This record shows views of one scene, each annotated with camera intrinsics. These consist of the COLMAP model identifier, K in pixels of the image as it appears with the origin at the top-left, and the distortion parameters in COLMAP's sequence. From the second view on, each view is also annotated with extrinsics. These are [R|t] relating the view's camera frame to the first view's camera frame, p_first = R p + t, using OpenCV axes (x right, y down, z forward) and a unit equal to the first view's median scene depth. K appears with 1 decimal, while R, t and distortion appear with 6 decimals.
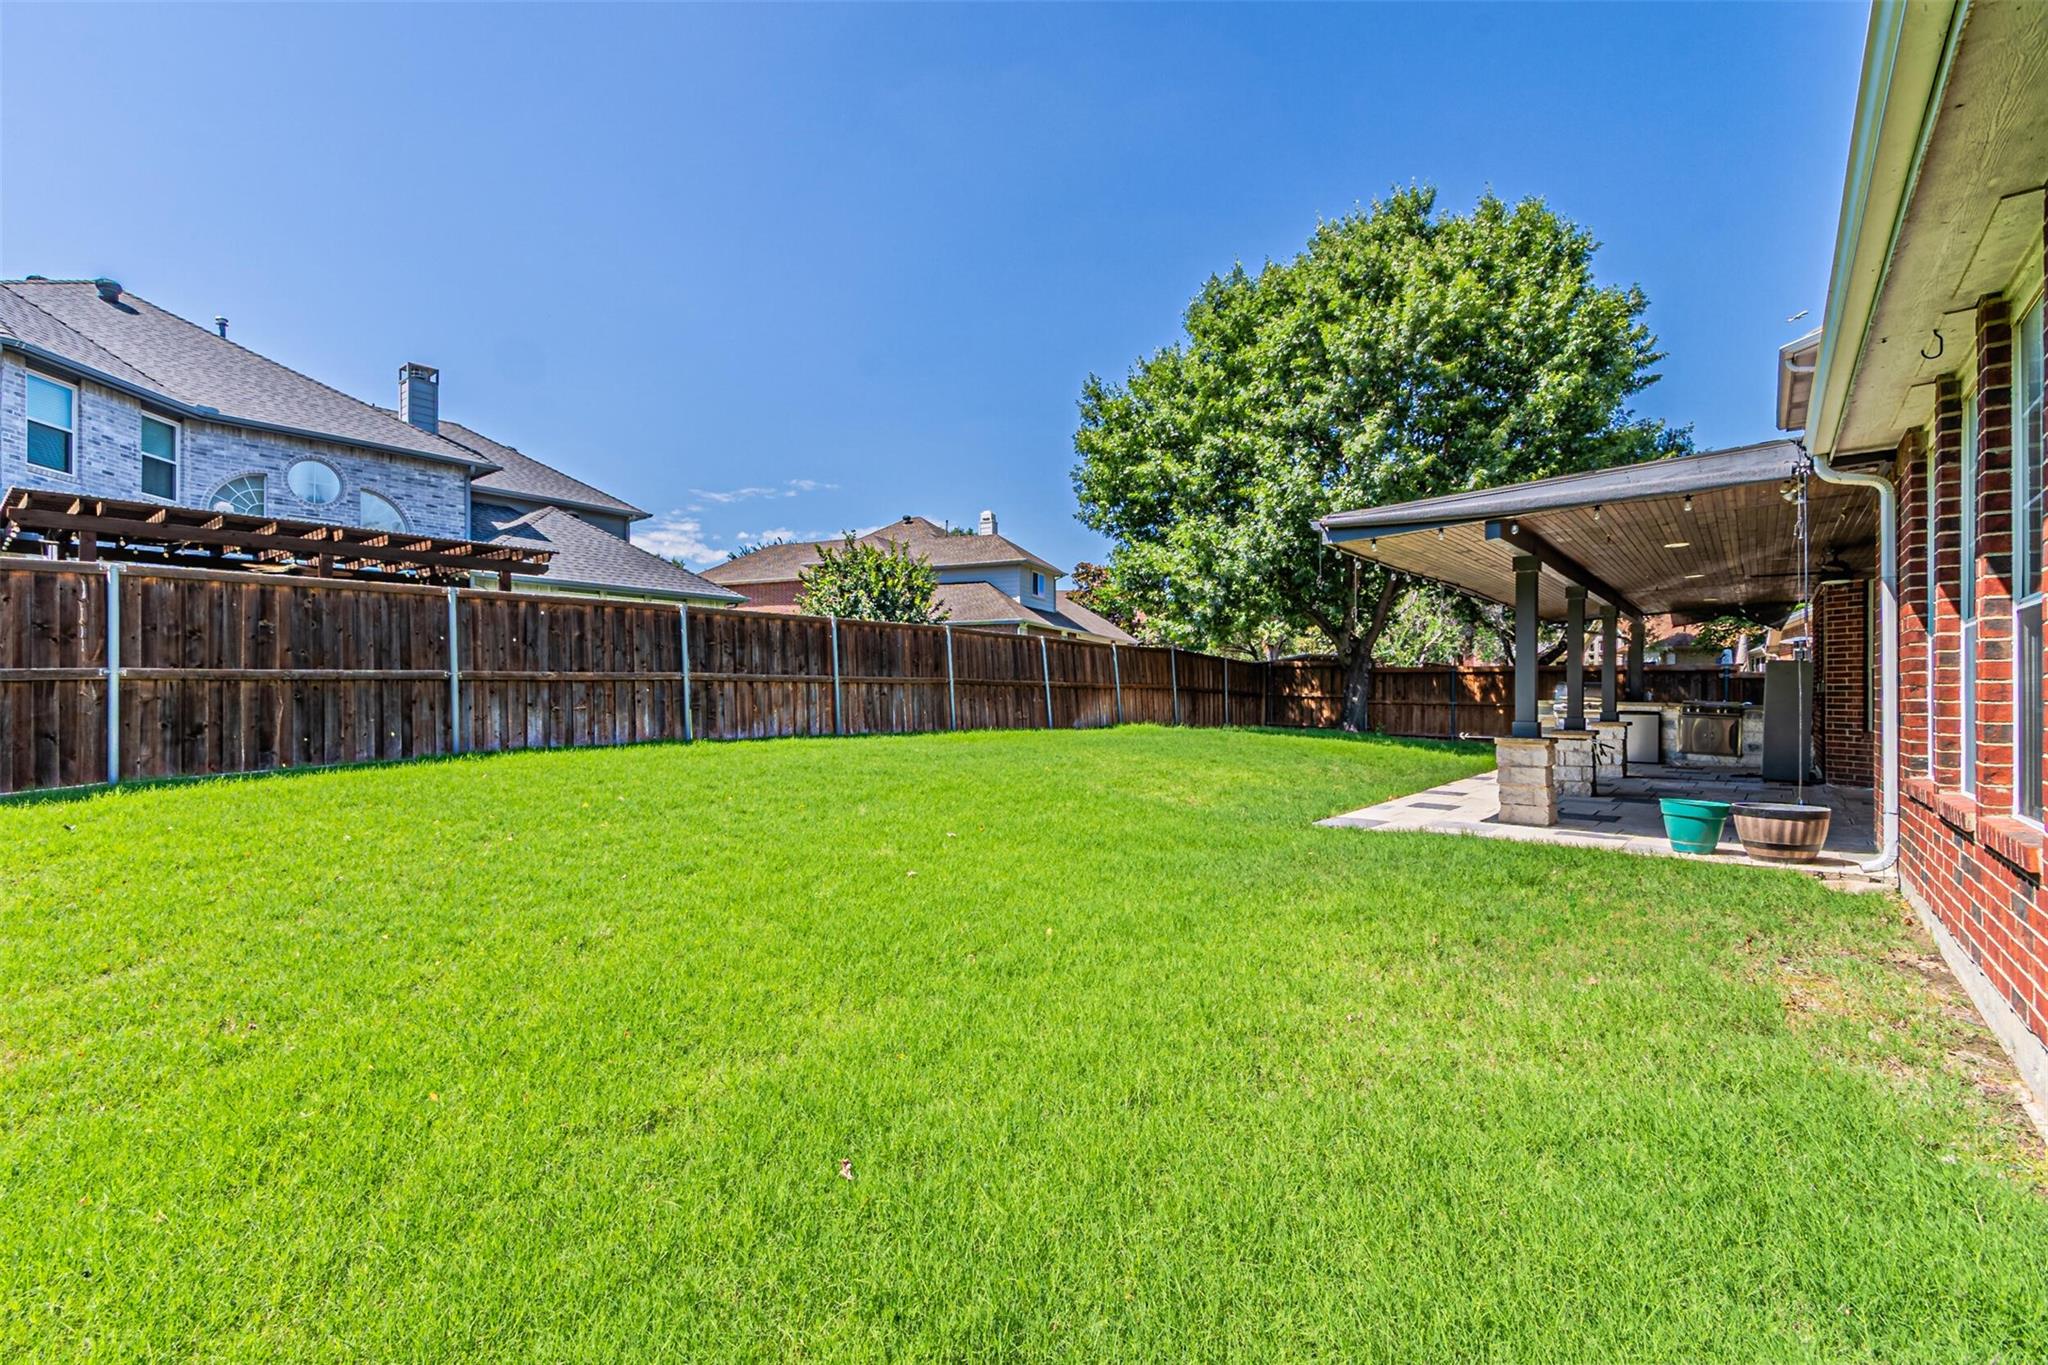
lens RADIAL K [[887.4, 0, 1001.0], [0, 887.4, 685.9], [0, 0, 1]] dist [0.002941, -0.000305]
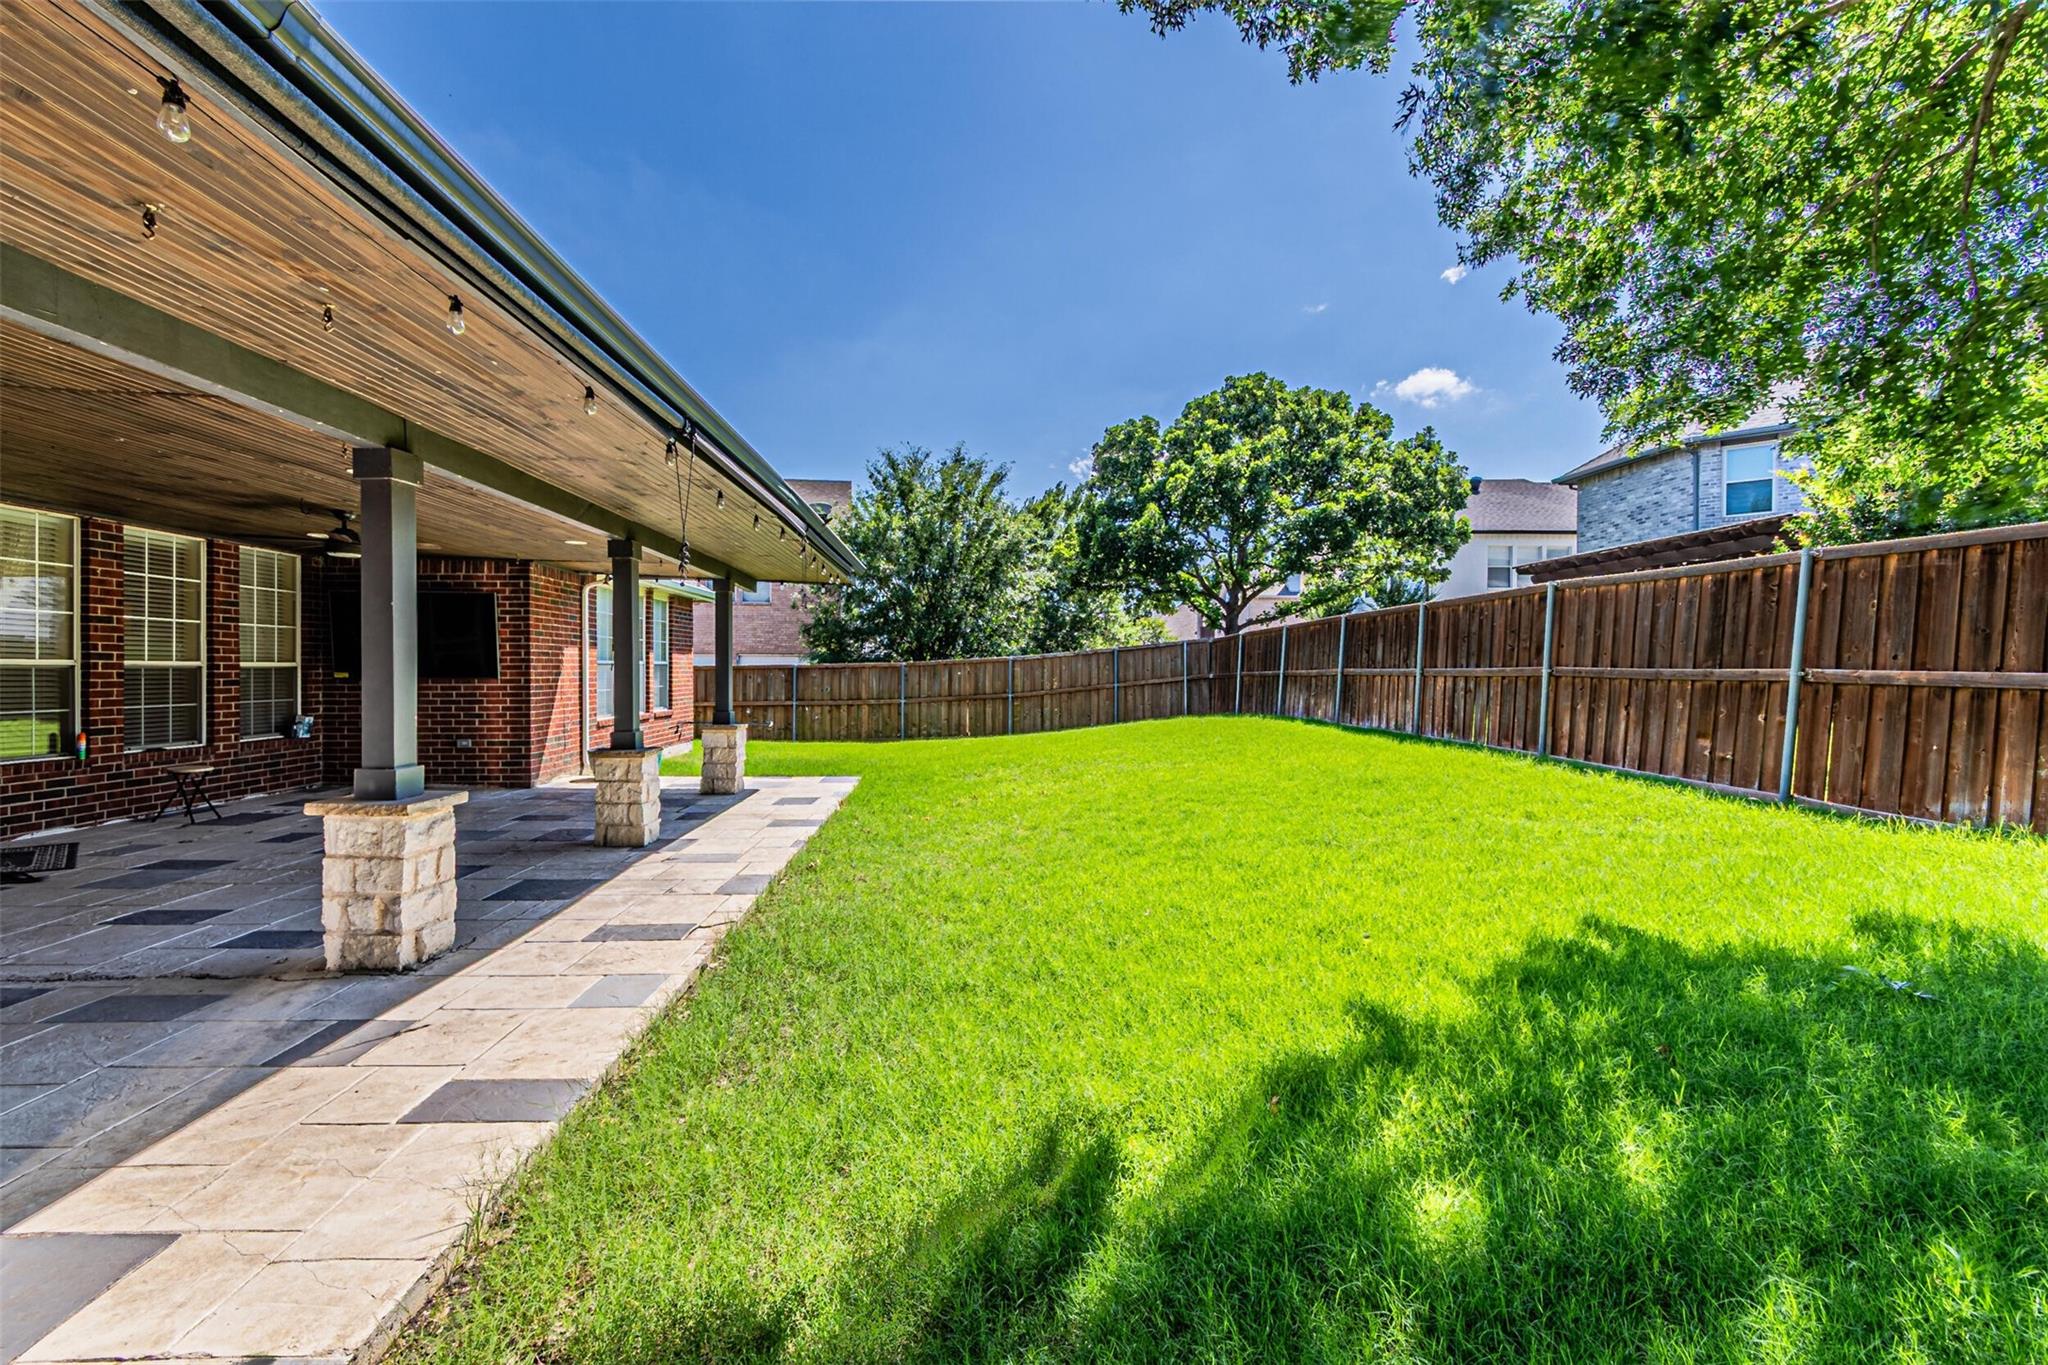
lens RADIAL K [[887.4, 0, 1001.0], [0, 887.4, 685.9], [0, 0, 1]] dist [0.002941, -0.000305]
pose [[-0.737020, 0.010944, -0.675782, 0.636910], [0.003366, 0.999916, 0.012522, -0.005799], [0.675863, 0.006954, -0.736995, 1.210996]]
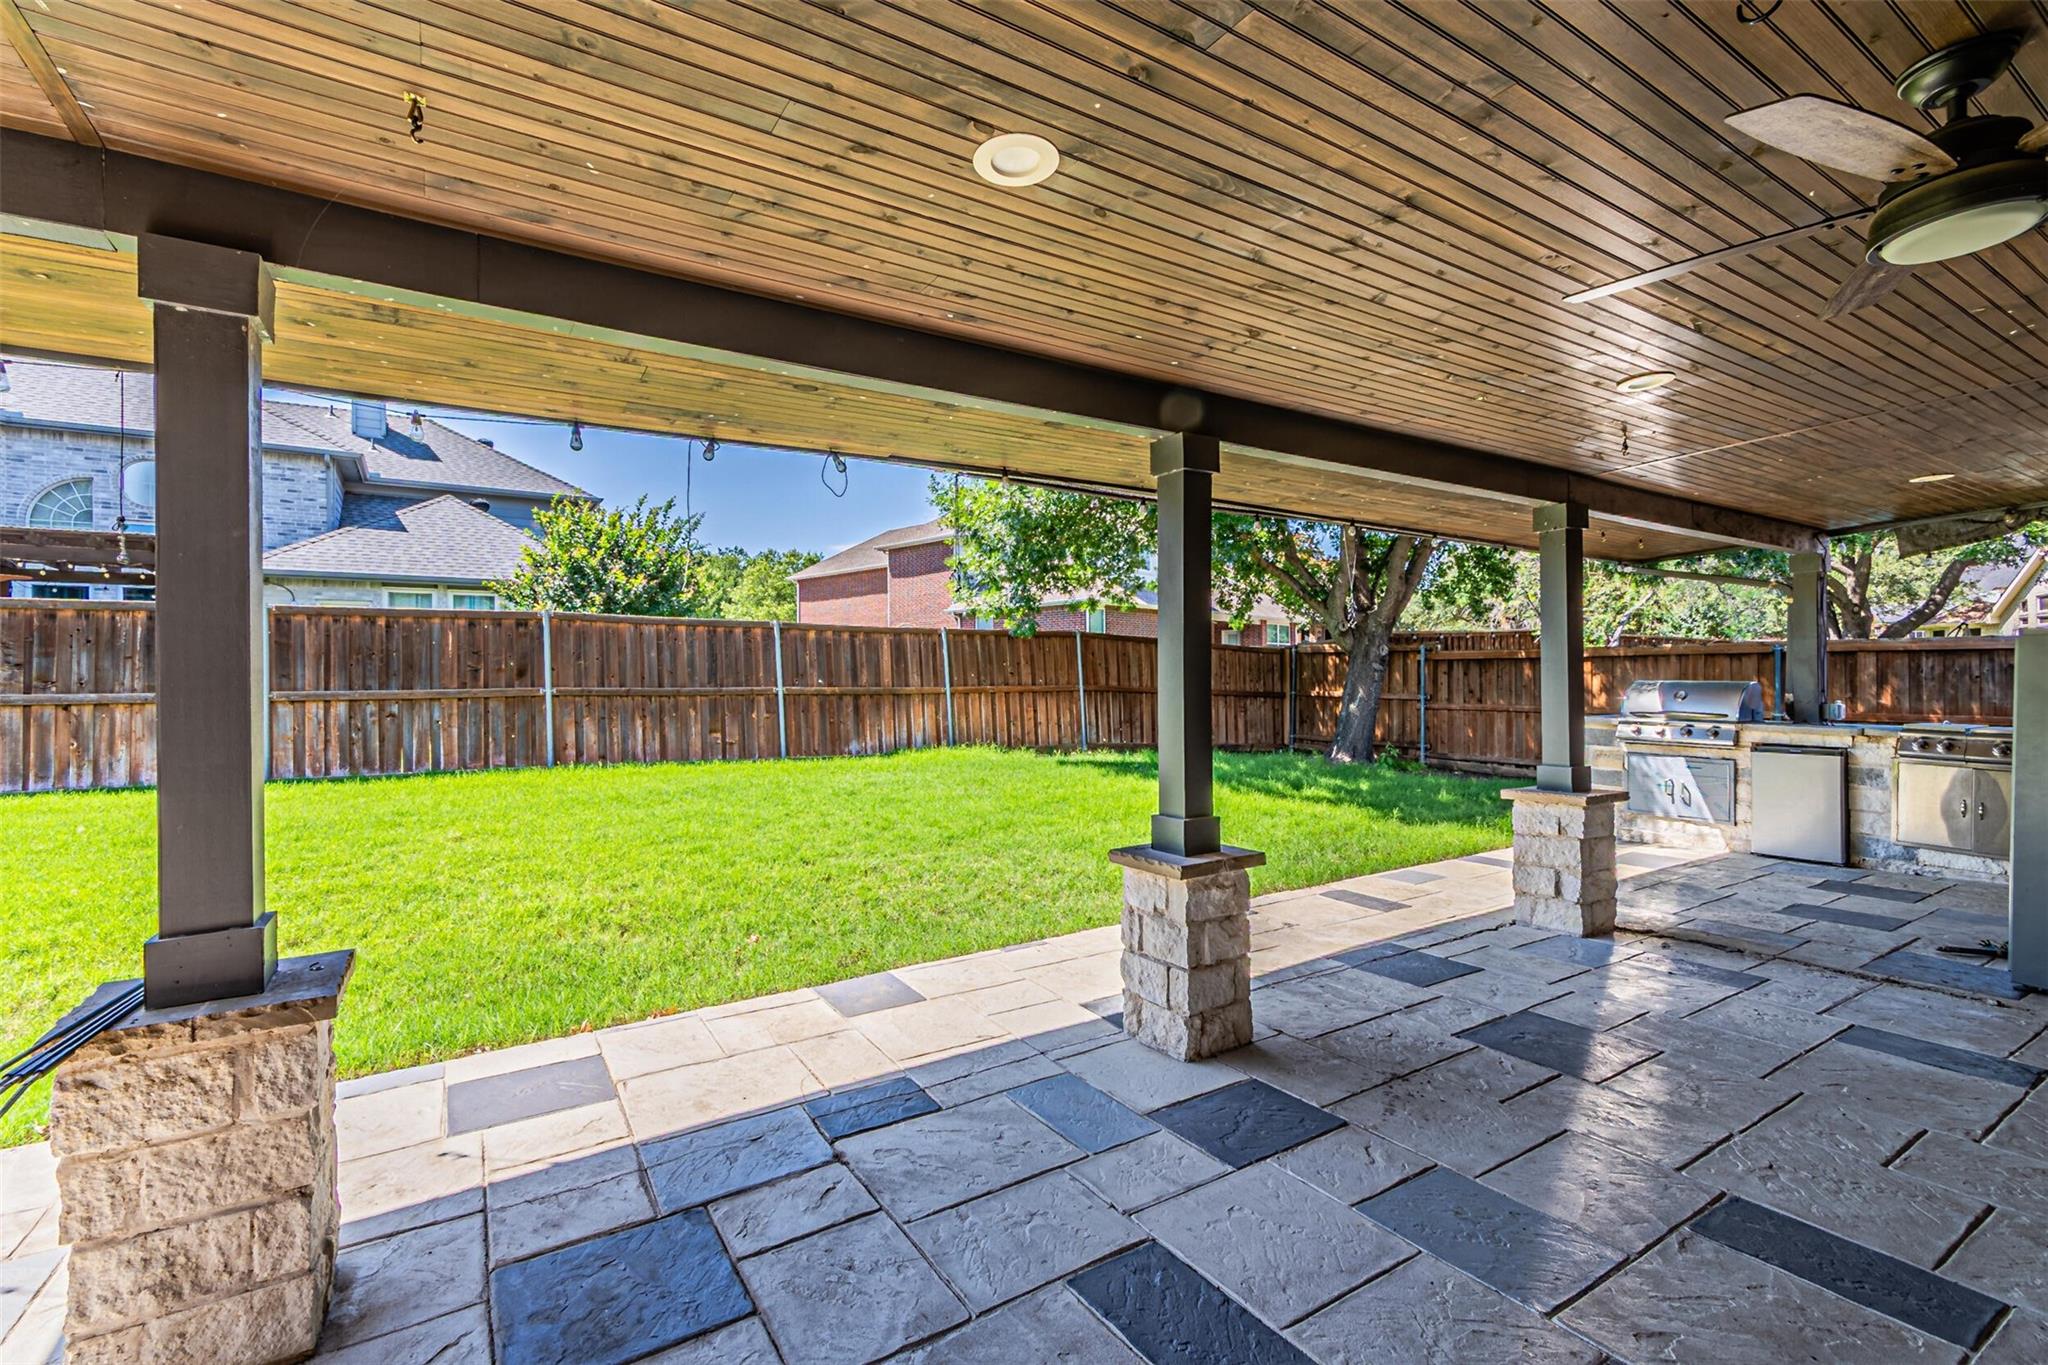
lens RADIAL K [[889.4, 0, 1010.8], [0, 889.4, 674.5], [0, 0, 1]] dist [0.001647, -0.000506]
pose [[0.955438, -0.014860, -0.294817, 0.485362], [0.015250, 0.999883, -0.000976, -0.013536], [0.294797, -0.003563, 0.955553, 0.463250]]
